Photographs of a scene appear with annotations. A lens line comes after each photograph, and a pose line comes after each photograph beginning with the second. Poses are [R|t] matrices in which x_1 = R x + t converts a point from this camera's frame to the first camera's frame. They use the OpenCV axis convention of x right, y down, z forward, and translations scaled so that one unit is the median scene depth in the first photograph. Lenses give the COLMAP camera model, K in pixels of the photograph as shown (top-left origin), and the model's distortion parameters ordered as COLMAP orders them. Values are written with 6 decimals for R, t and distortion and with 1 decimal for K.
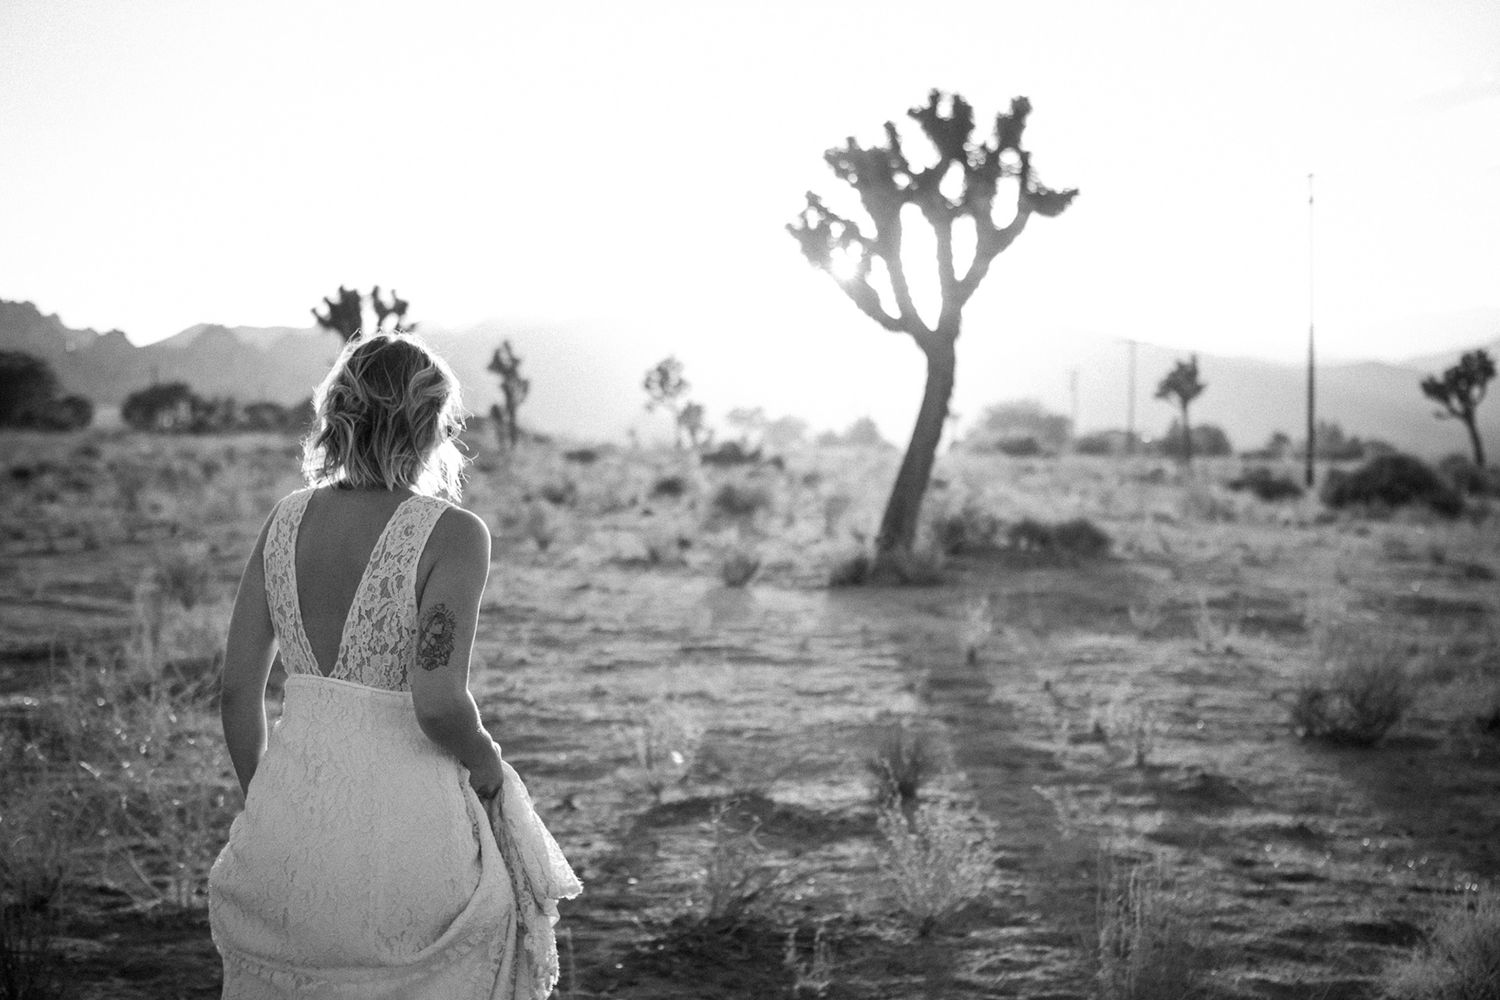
lens RADIAL K [[2507.9, 0, 750.0], [0, 2507.9, 500.0], [0, 0, 1]] dist [-0.021717, 0.036769]
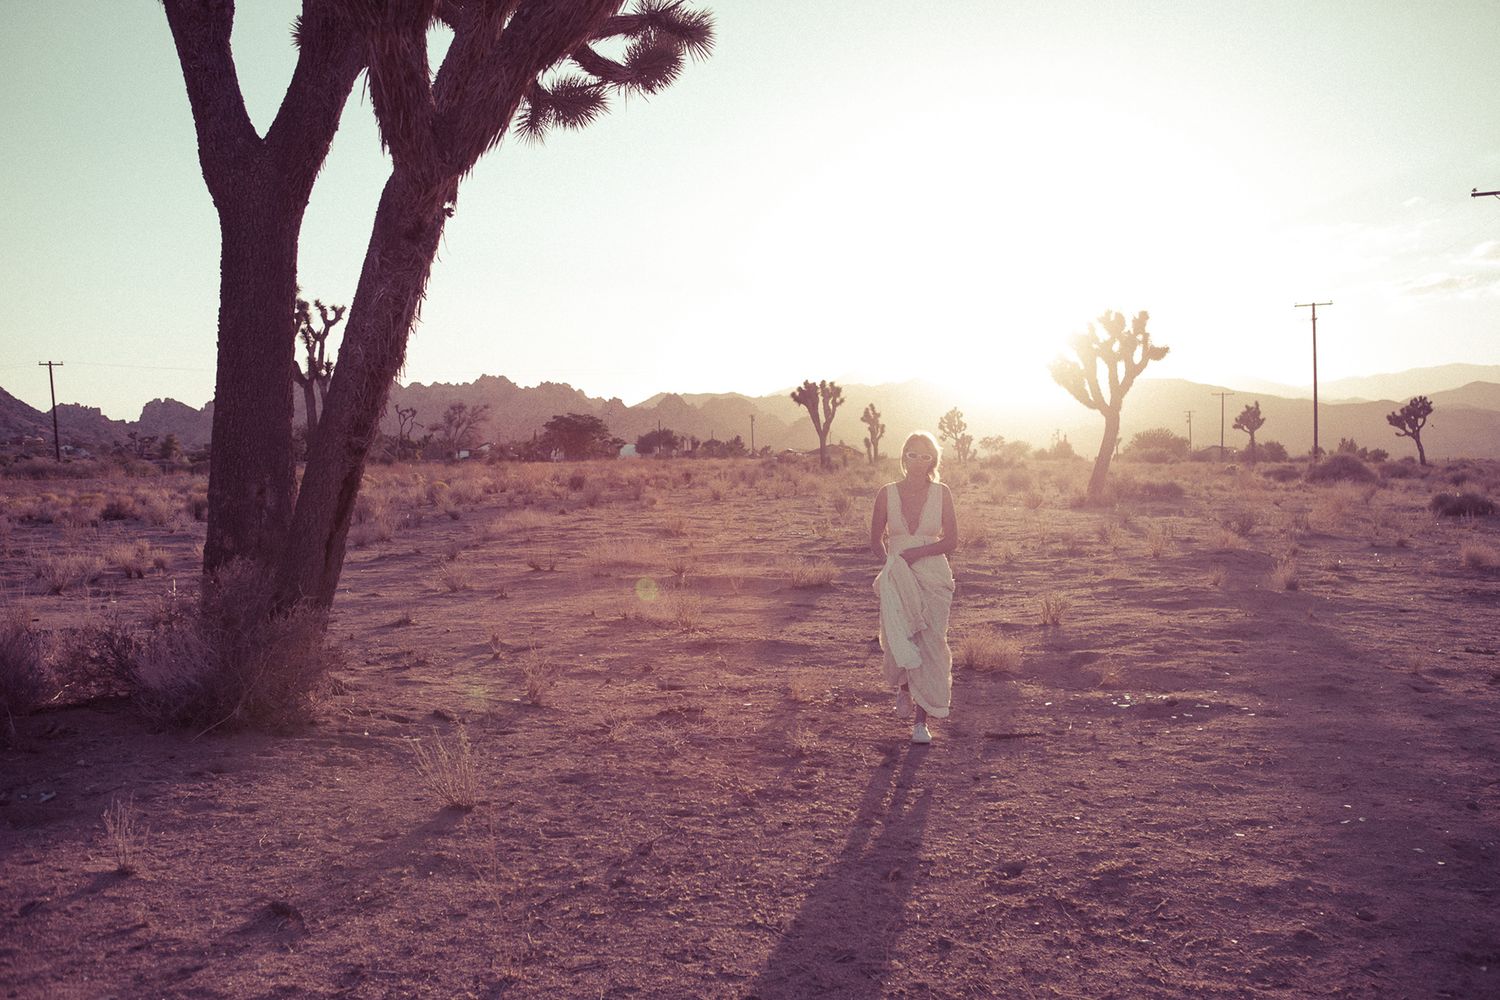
lens RADIAL K [[1605.4, 0, 750.0], [0, 1605.4, 500.0], [0, 0, 1]] dist [-0.006046, 0.005047]
pose [[0.989642, -0.012687, -0.142999, -0.016633], [0.012890, 0.999917, 0.000493, 0.006059], [0.142981, -0.002332, 0.989723, -0.197424]]
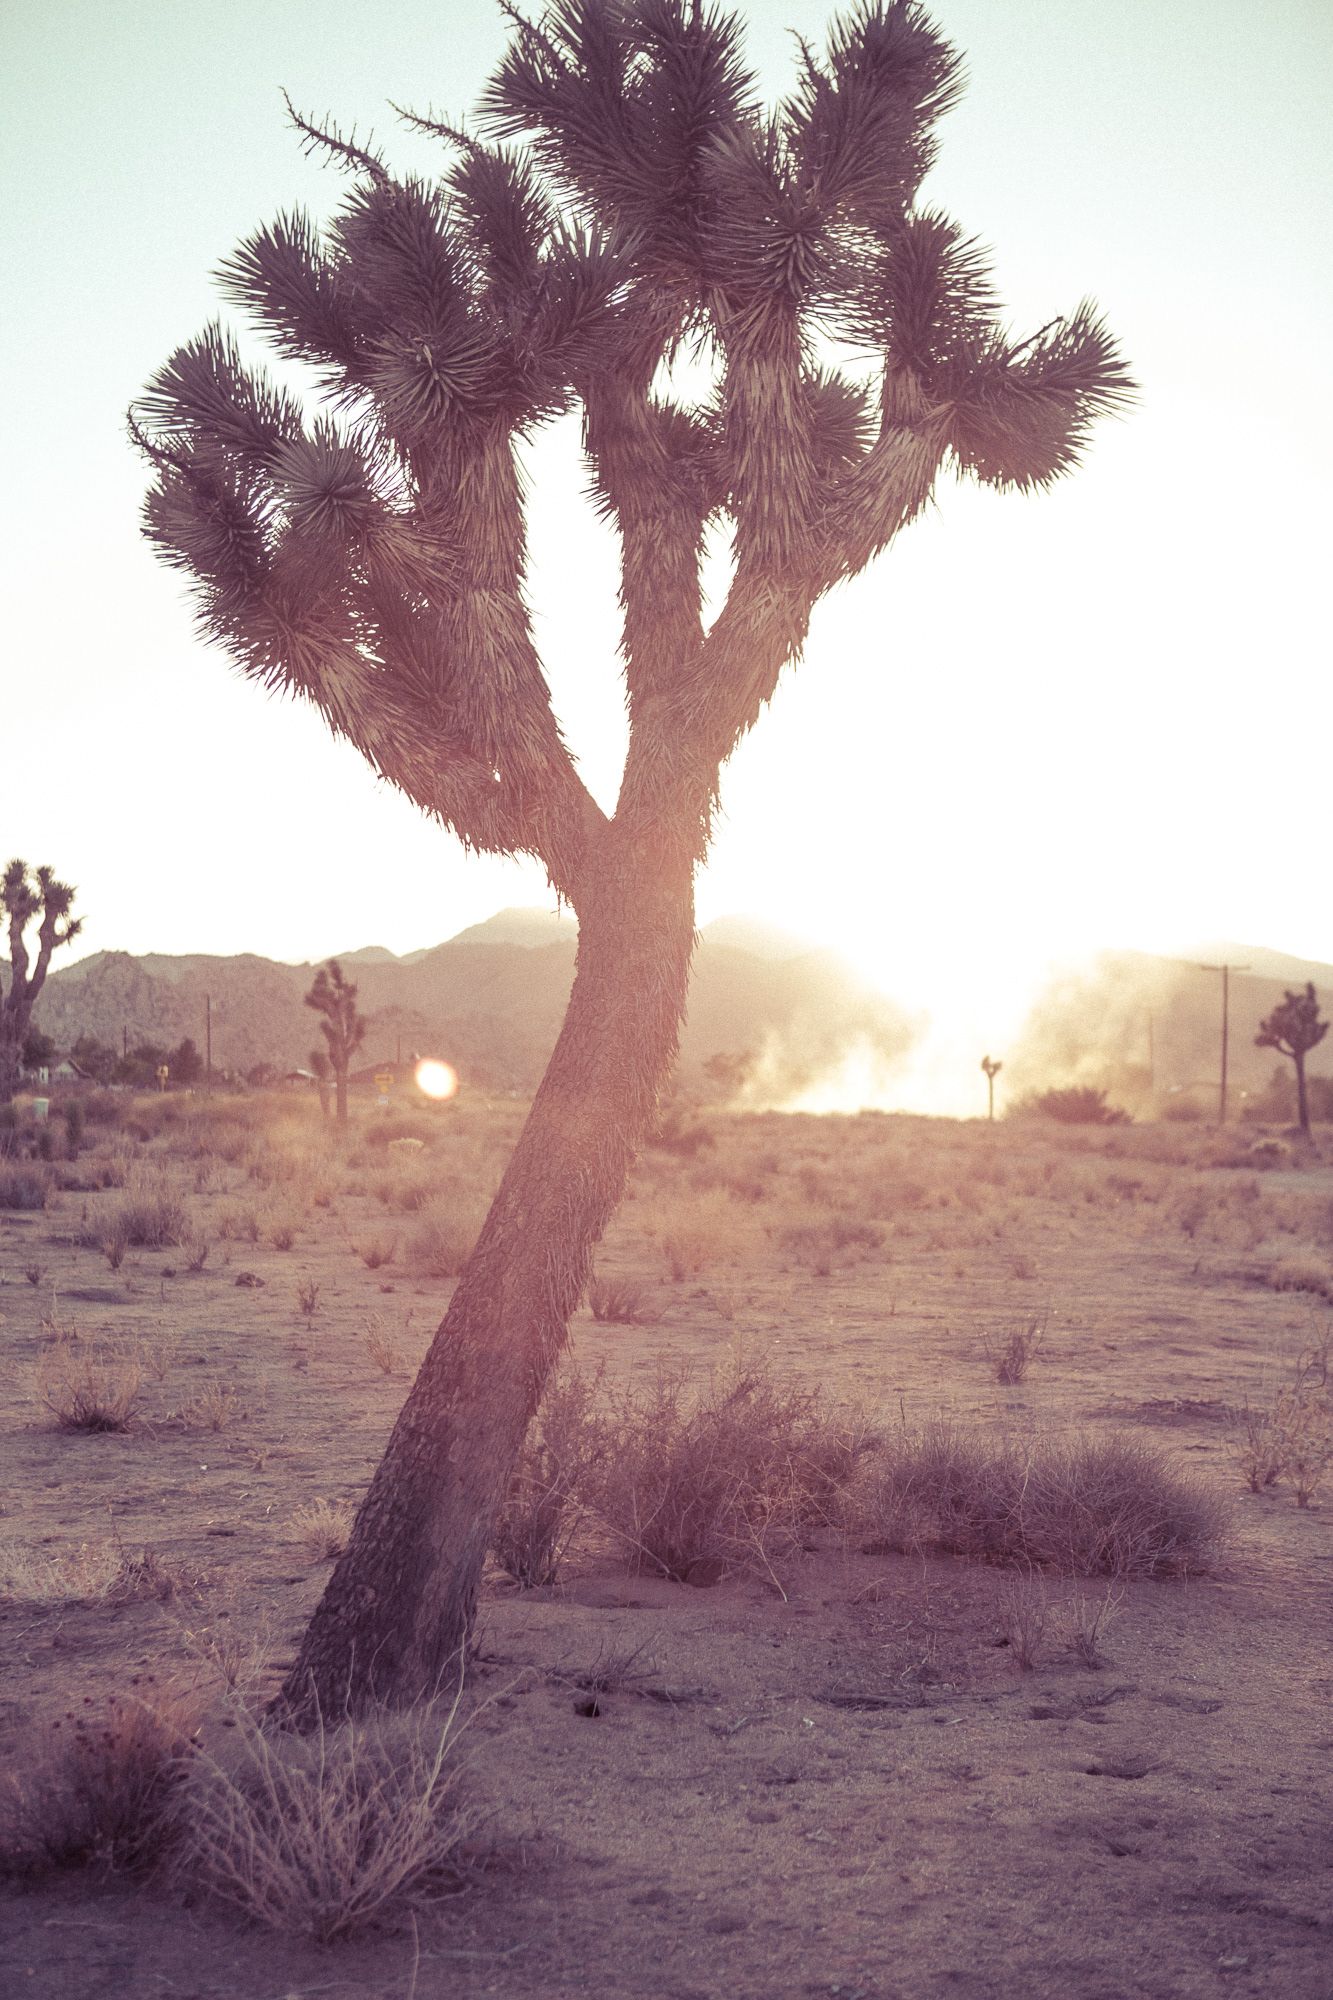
lens RADIAL K [[2834.7, 0, 666.5], [0, 2834.7, 1000.0], [0, 0, 1]] dist [0.016369, 0.052021]
pose [[0.999132, 0.001846, -0.041619, 0.029384], [-0.004142, 0.998469, -0.055152, -0.008933], [0.041453, 0.055277, 0.997610, 0.208567]]
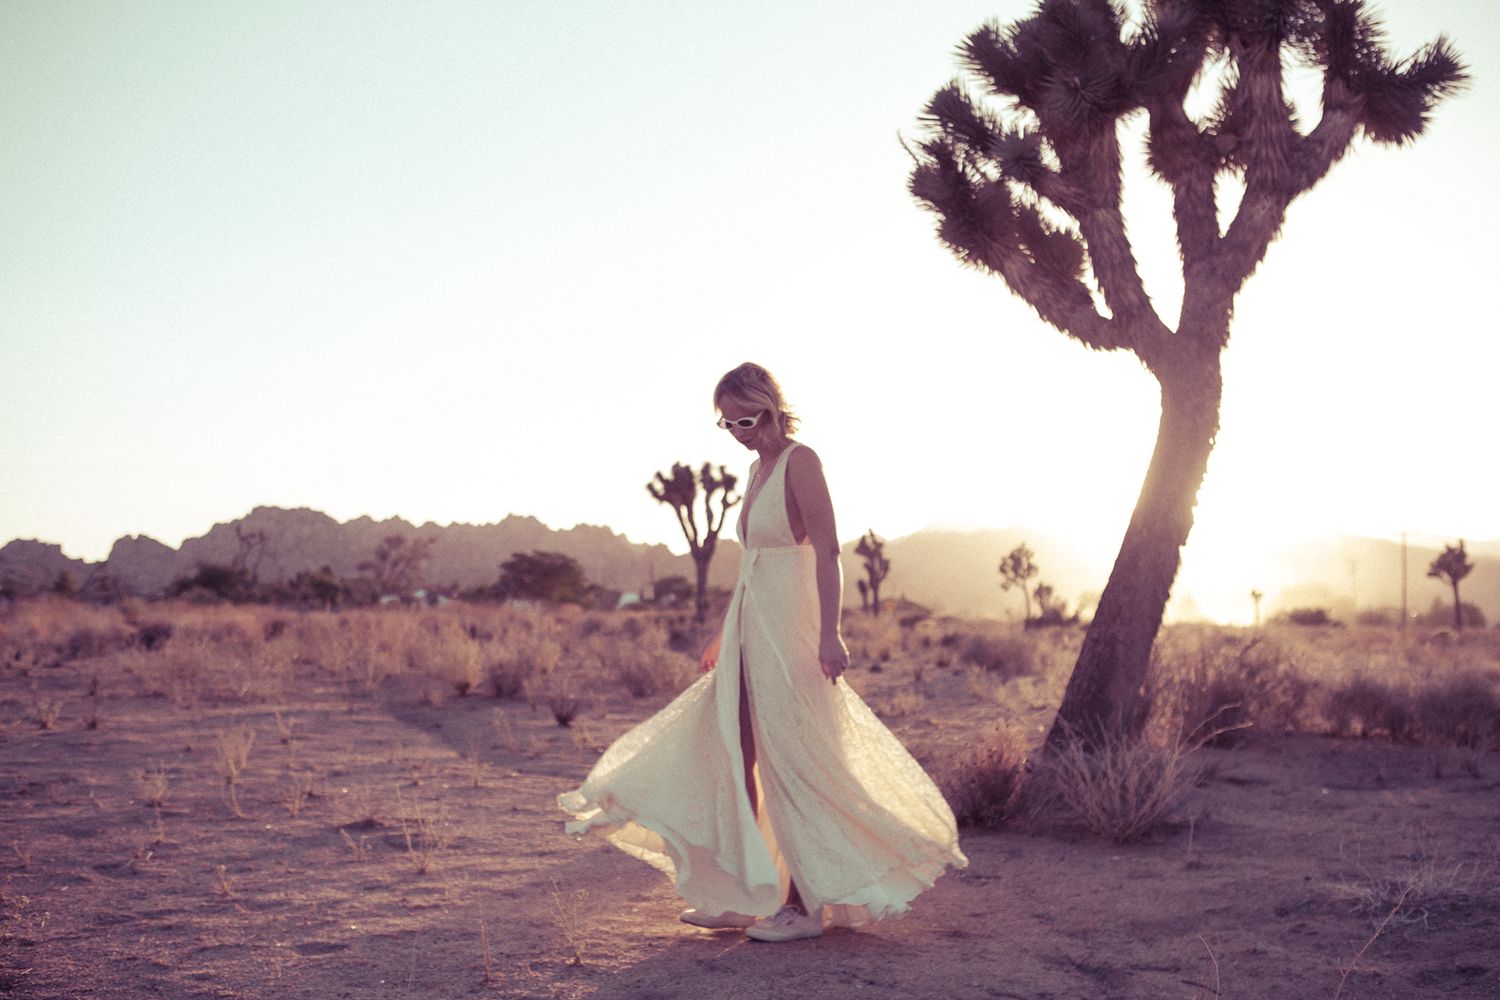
lens RADIAL K [[1681.2, 0, 750.0], [0, 1681.2, 500.0], [0, 0, 1]] dist [-0.083396, 0.236157]
pose [[0.977123, -0.015149, -0.212135, 0.018565], [-0.005418, 0.995363, -0.096035, 0.001341], [0.212606, 0.094987, 0.972510, 0.196902]]
